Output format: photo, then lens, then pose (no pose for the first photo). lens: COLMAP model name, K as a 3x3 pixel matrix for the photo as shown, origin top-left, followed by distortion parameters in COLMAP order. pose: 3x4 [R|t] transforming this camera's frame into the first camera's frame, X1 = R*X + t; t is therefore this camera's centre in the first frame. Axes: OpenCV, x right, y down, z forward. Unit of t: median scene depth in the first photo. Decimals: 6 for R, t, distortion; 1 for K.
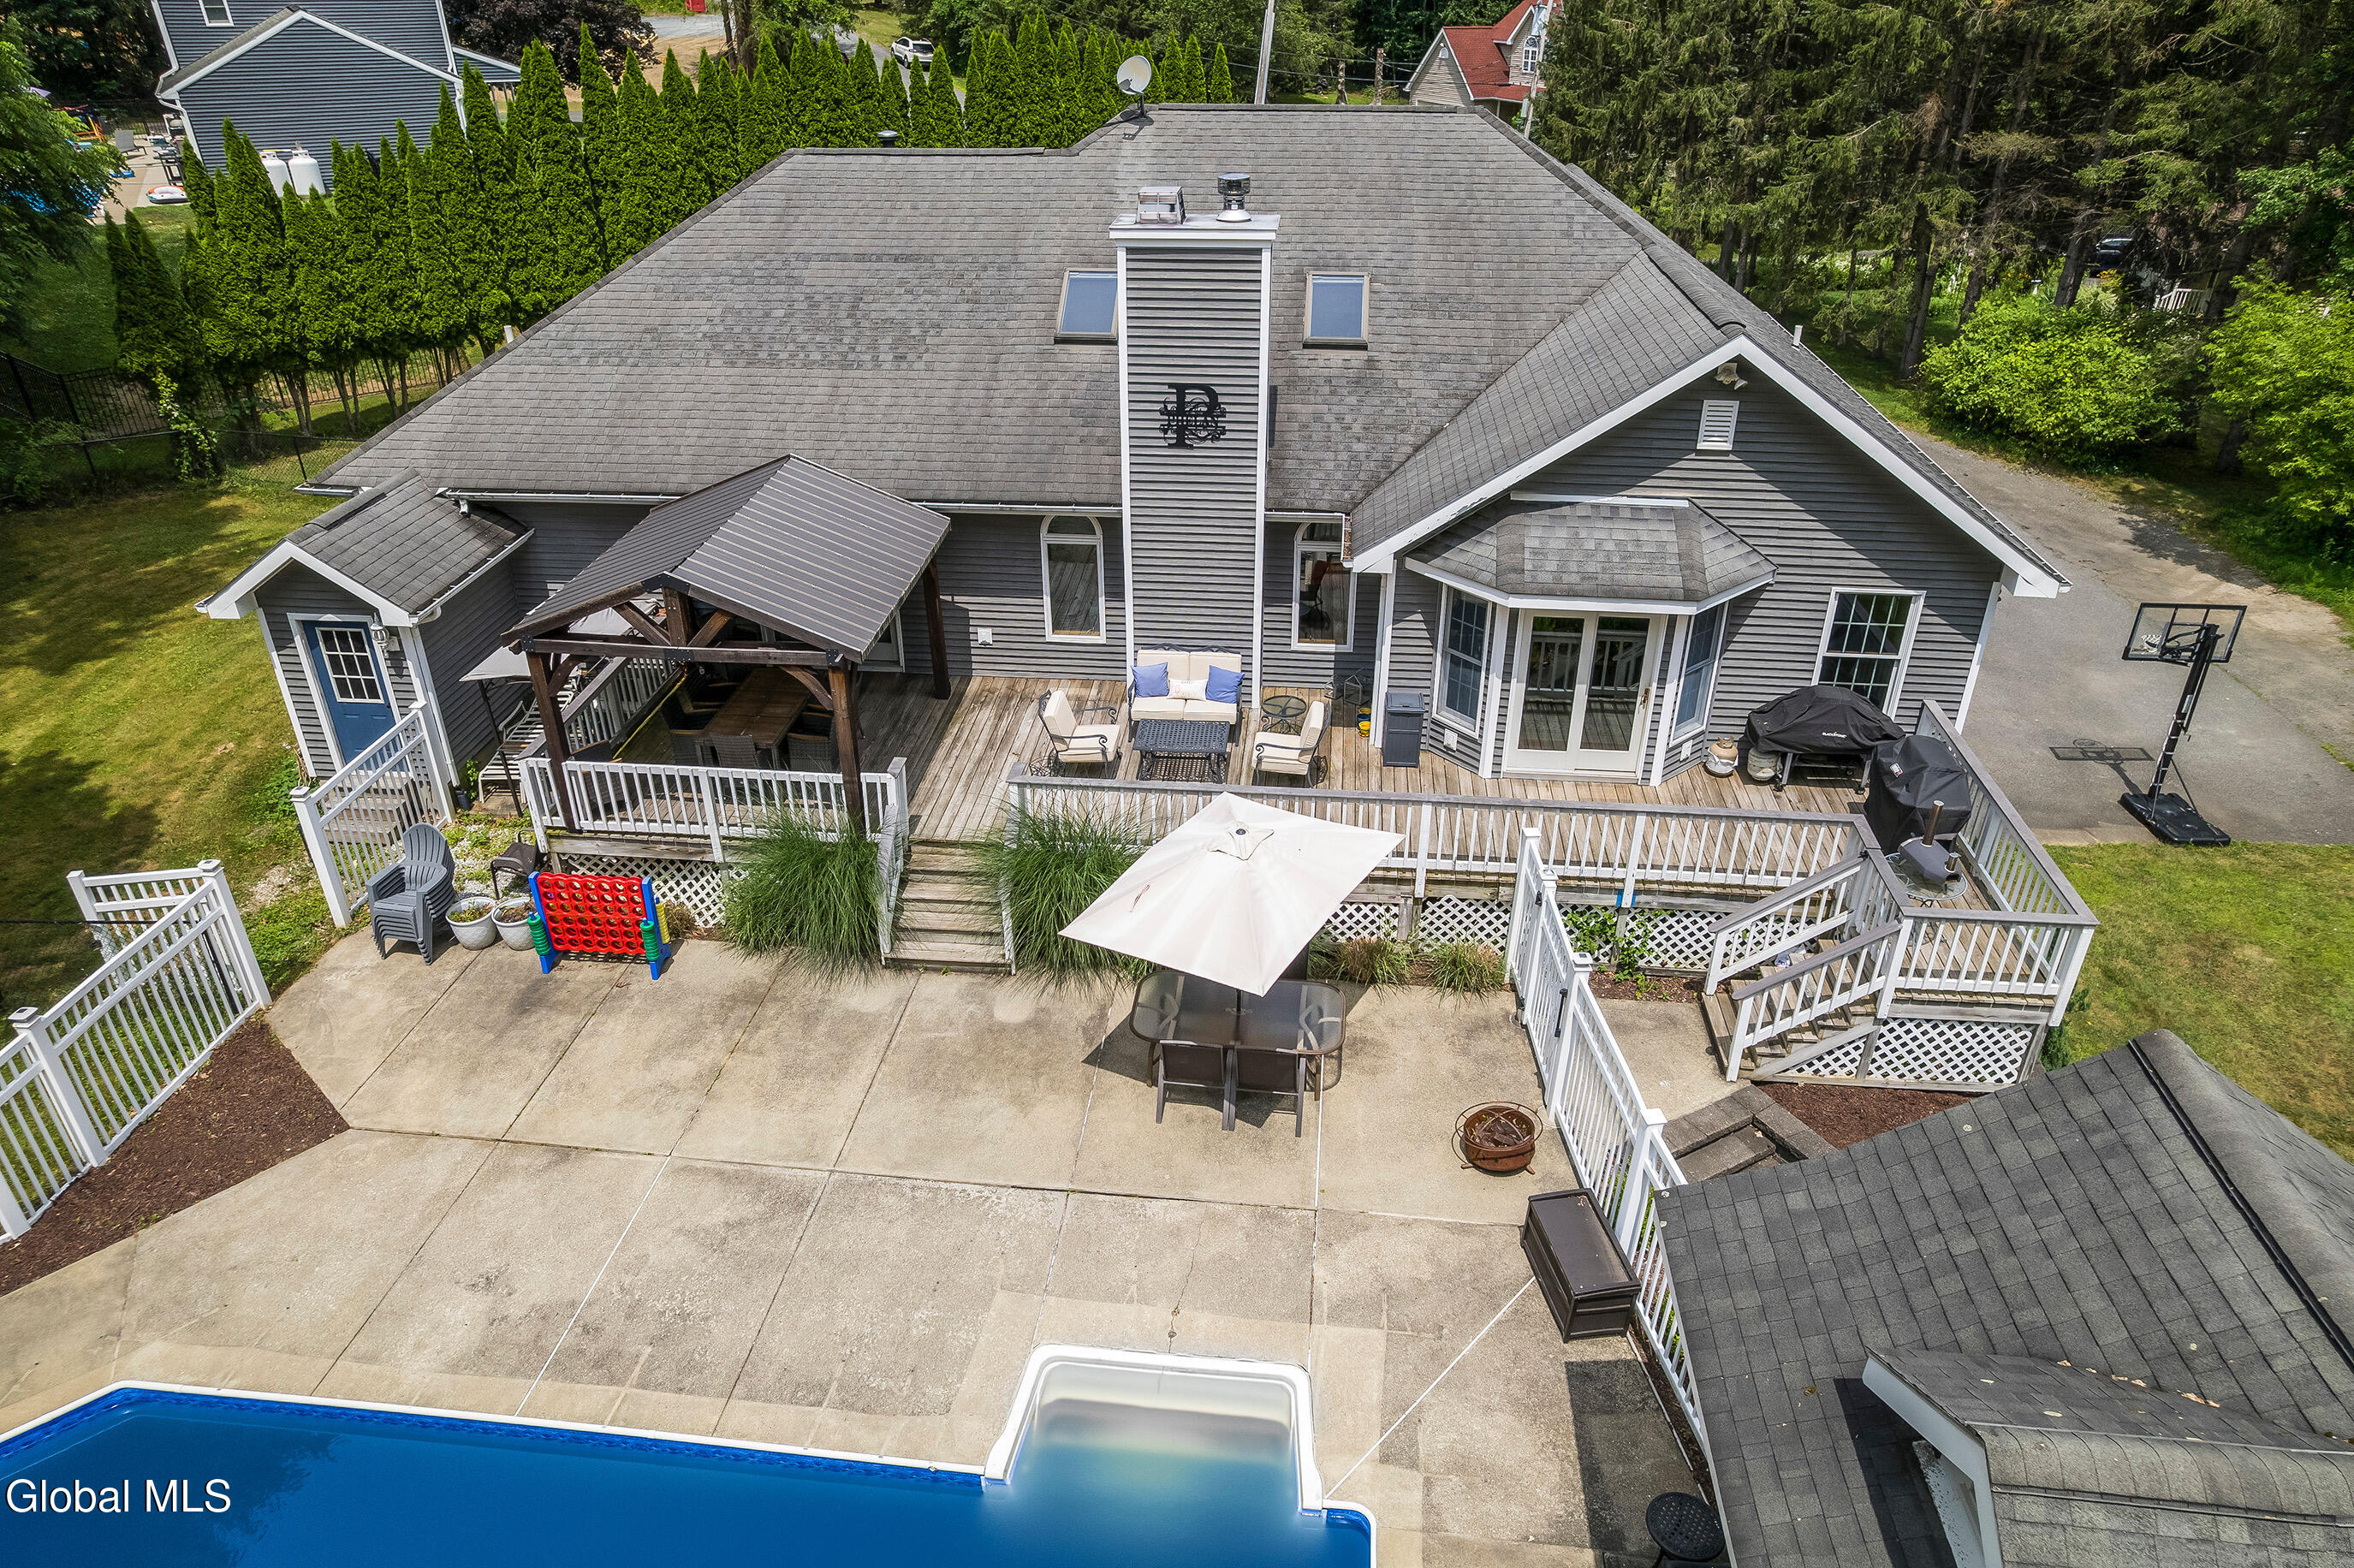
lens RADIAL K [[1516.2, 0, 1188.5], [0, 1516.2, 799.7], [0, 0, 1]] dist [-0.043806, 0.001954]
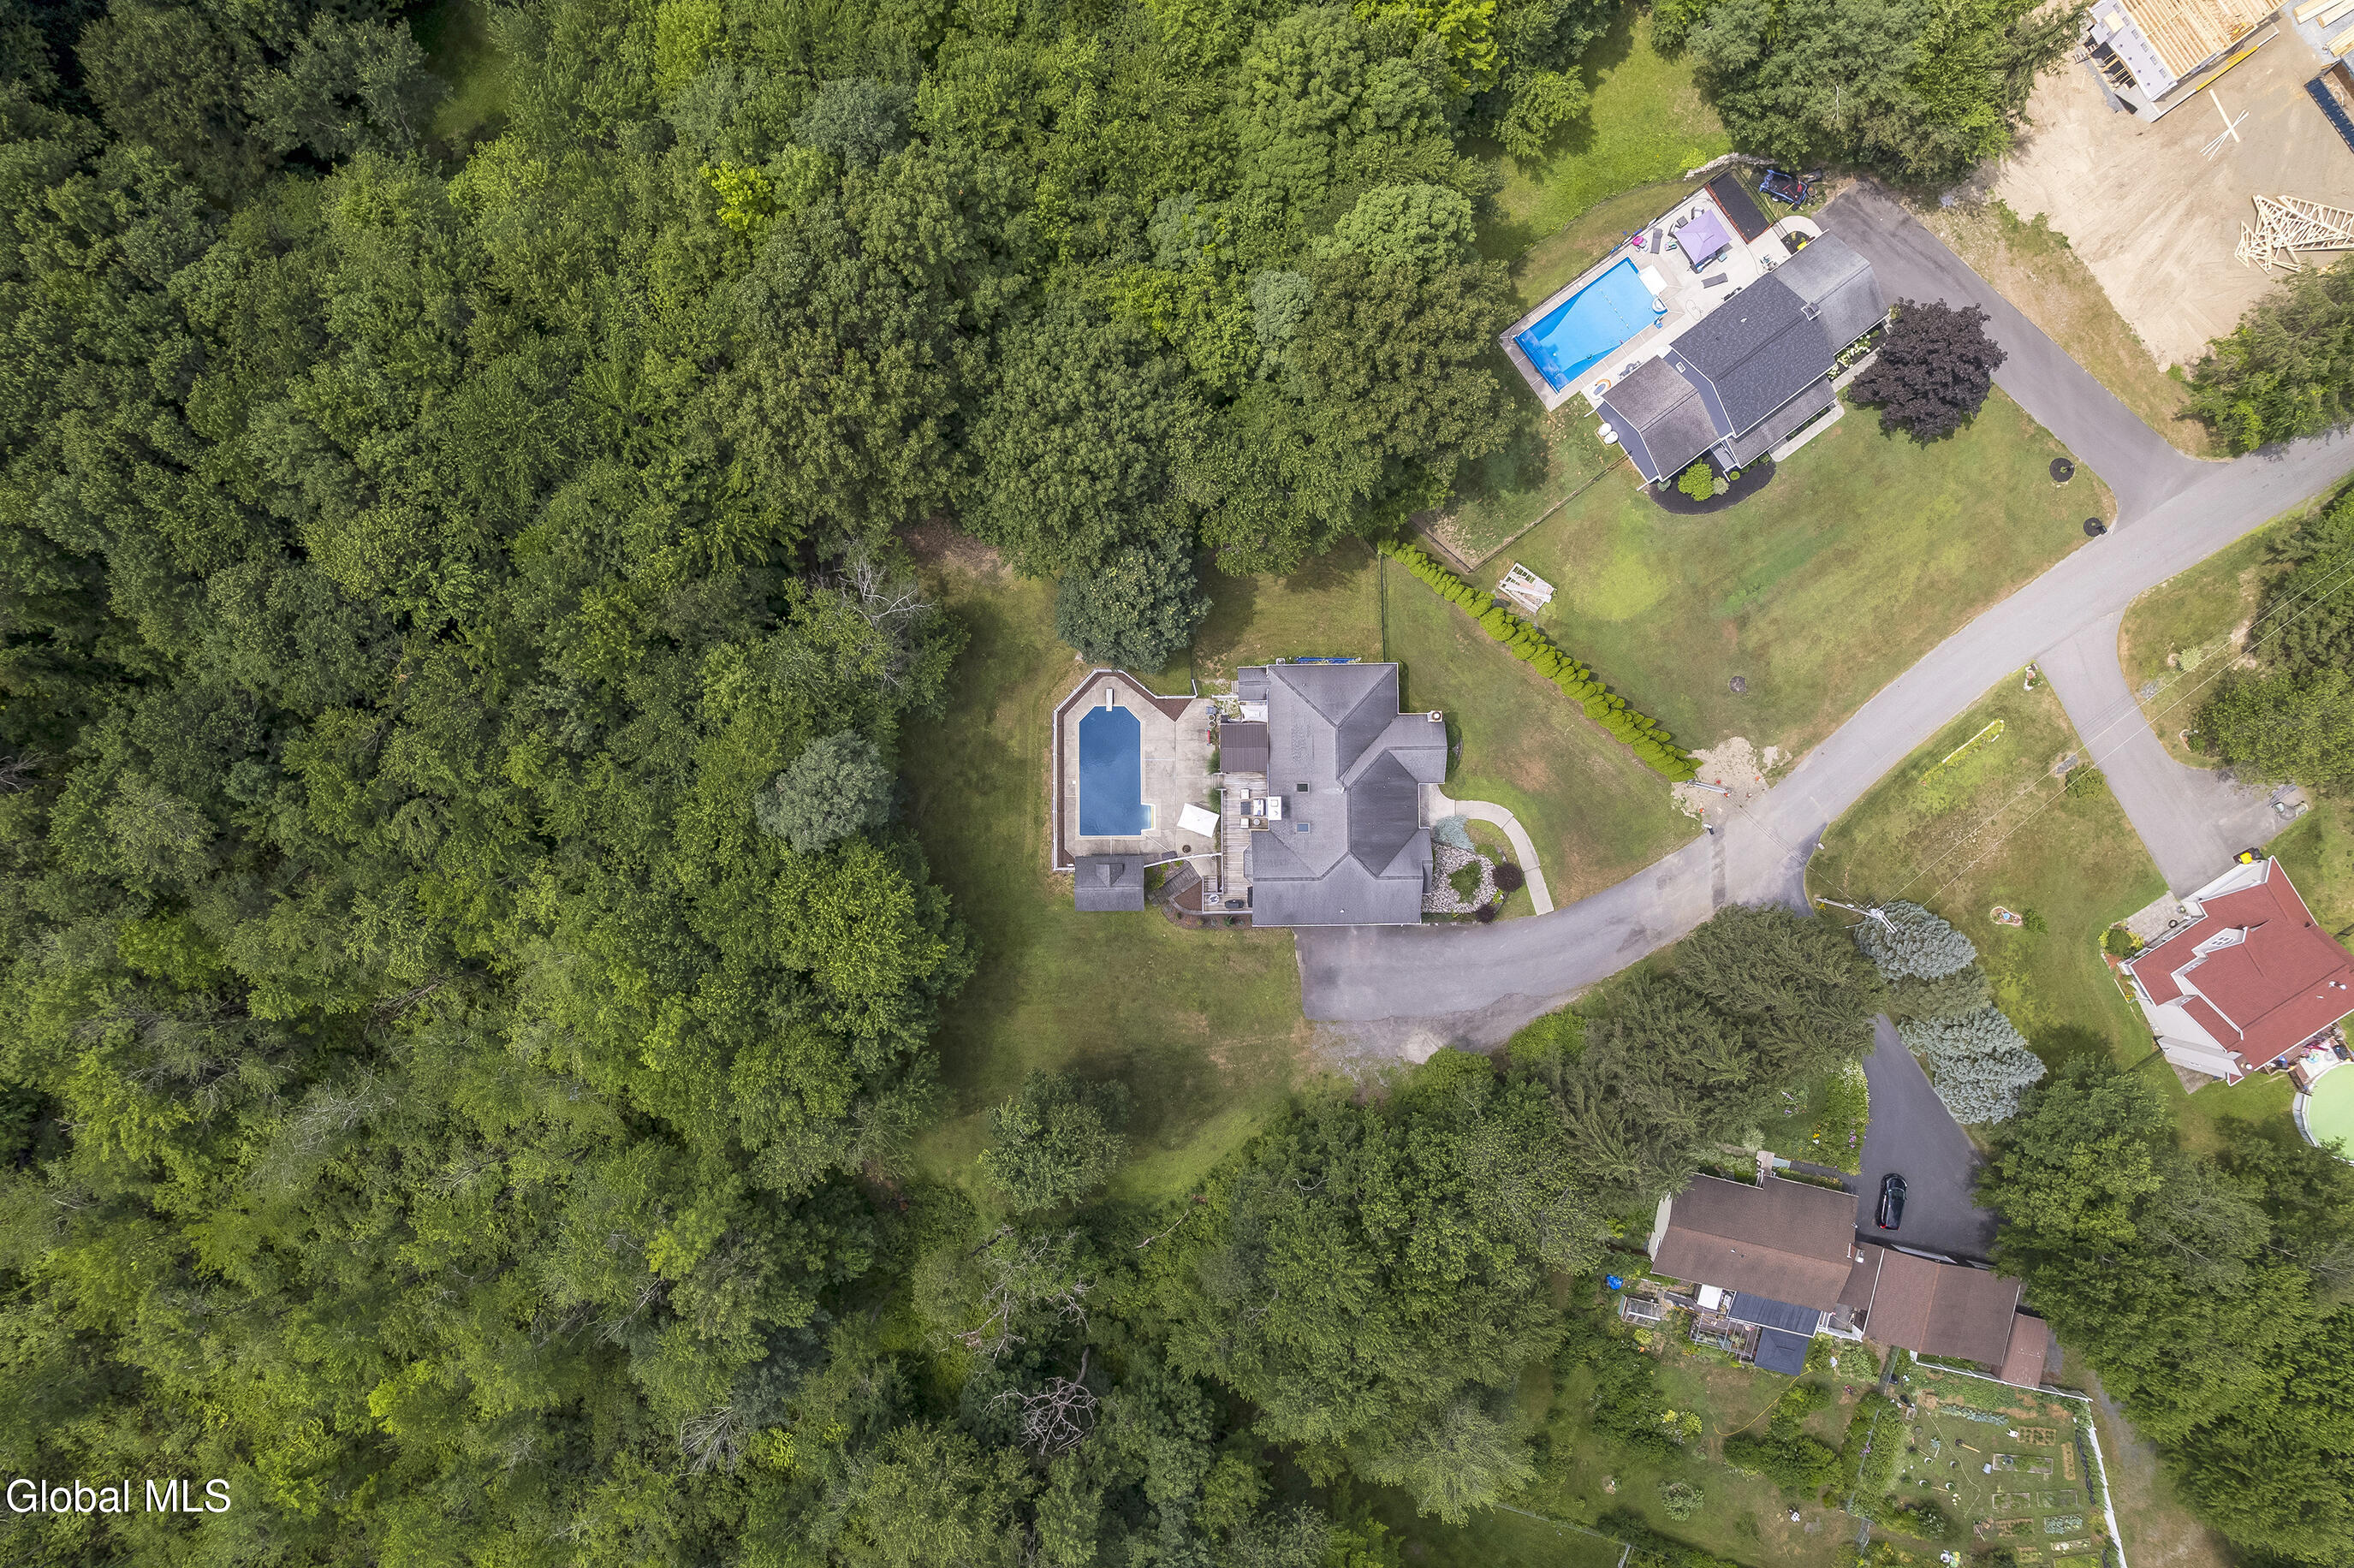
lens RADIAL K [[1516.2, 0, 1181.7], [0, 1516.2, 785.7], [0, 0, 1]] dist [-0.043806, 0.001954]
pose [[0.108404, 0.994094, 0.005138, -0.216207], [-0.479859, 0.047800, 0.876043, -7.419243], [0.870623, -0.097432, 0.482206, -3.246128]]
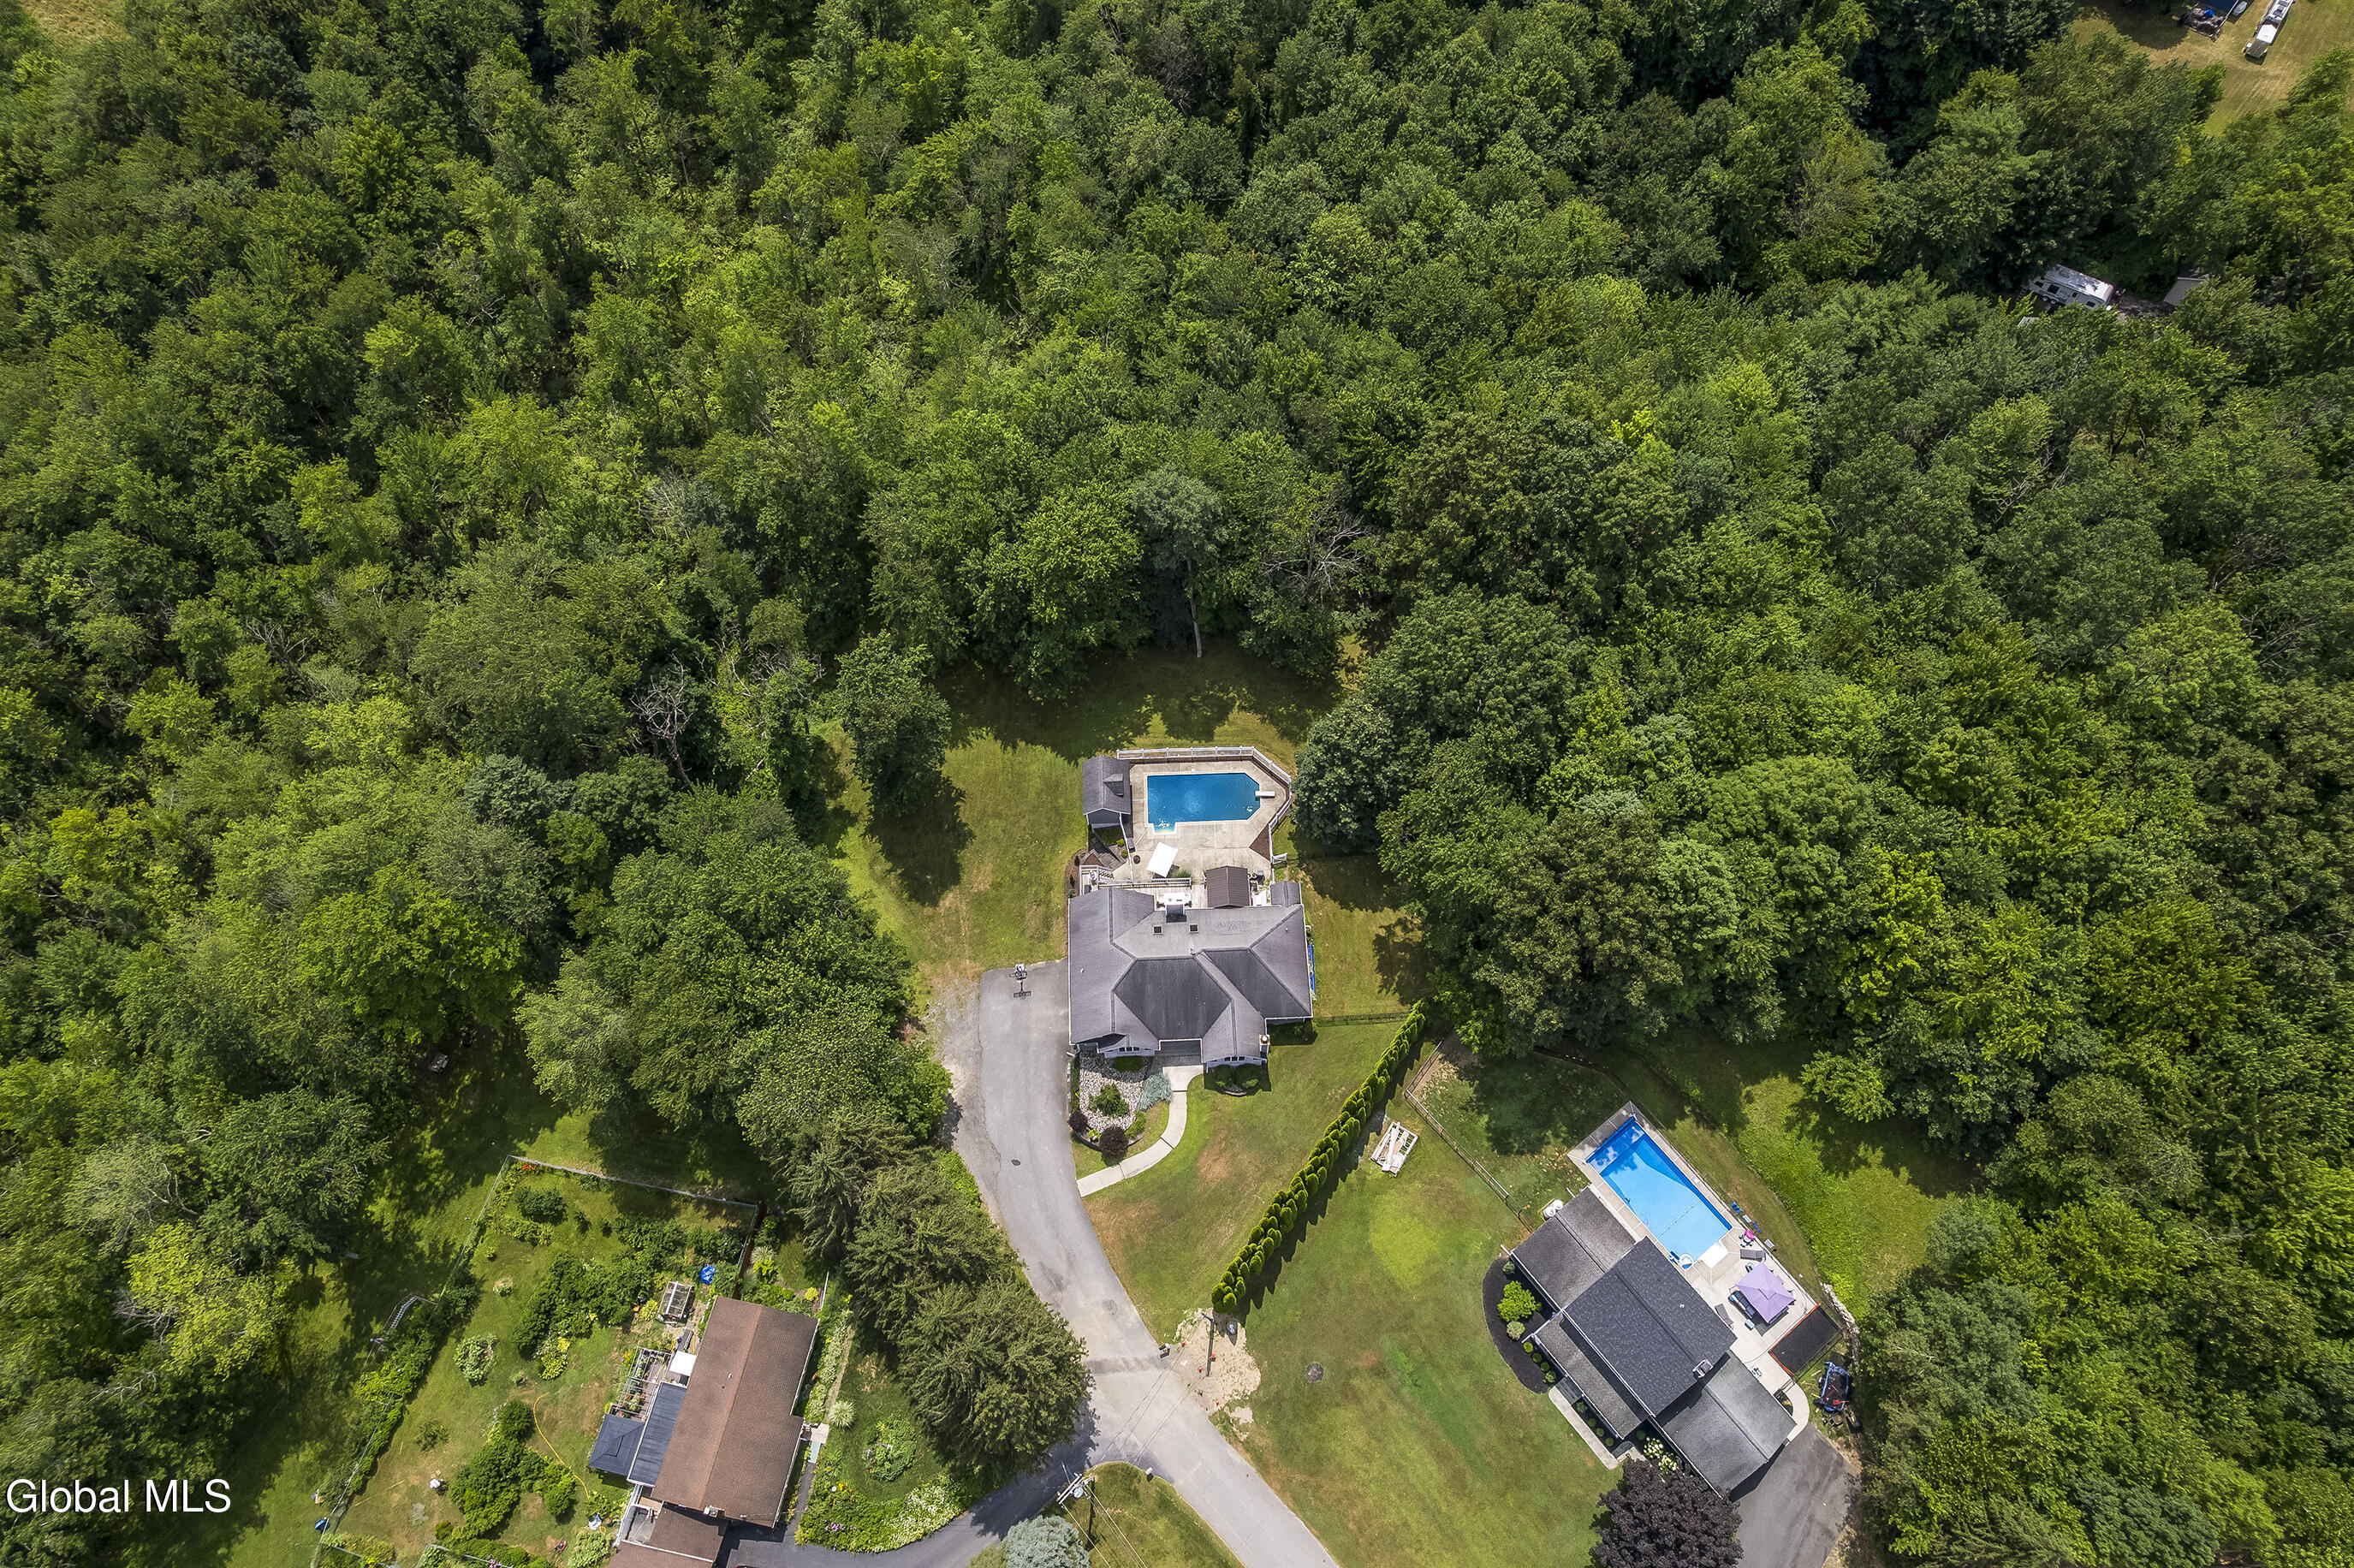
lens RADIAL K [[1516.2, 0, 1181.3], [0, 1516.2, 784.7], [0, 0, 1]] dist [-0.043806, 0.001954]
pose [[-0.990715, 0.127844, -0.046252, 0.300230], [-0.050531, -0.030425, 0.998259, -9.602144], [0.126214, 0.991328, 0.036602, 0.134210]]
